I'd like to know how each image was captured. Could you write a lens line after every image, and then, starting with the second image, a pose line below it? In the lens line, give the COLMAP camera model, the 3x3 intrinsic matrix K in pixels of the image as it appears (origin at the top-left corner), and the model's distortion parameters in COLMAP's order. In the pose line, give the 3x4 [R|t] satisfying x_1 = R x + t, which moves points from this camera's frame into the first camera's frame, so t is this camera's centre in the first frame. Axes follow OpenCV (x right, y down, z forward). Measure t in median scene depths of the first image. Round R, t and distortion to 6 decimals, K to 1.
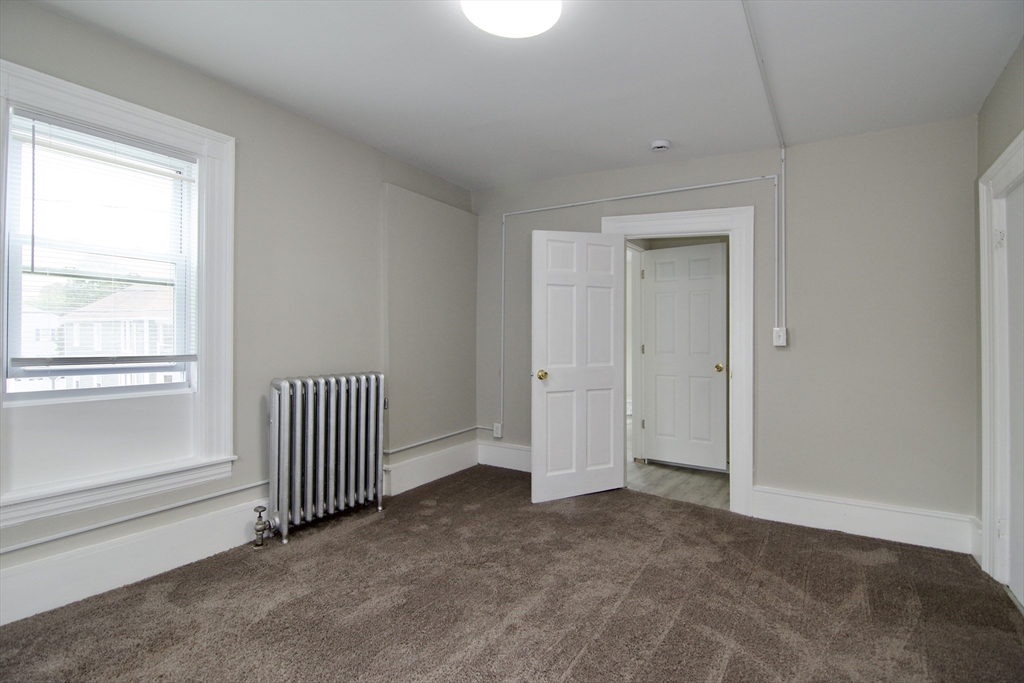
lens RADIAL K [[493.9, 0, 512.0], [0, 493.9, 341.5], [0, 0, 1]] dist [0.001872, -0.011742]
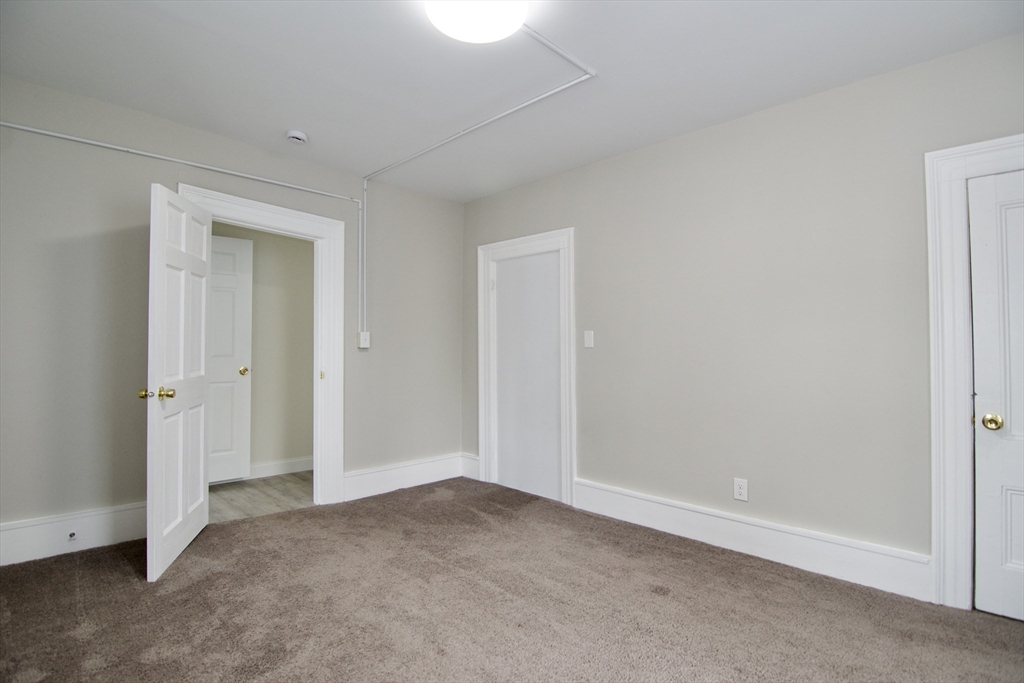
lens RADIAL K [[493.9, 0, 512.0], [0, 493.9, 341.5], [0, 0, 1]] dist [0.001872, -0.011742]
pose [[0.264899, -0.002226, 0.964274, -0.528434], [-0.003048, 0.999990, 0.003146, -0.011042], [-0.964271, -0.003772, 0.264889, 0.373837]]
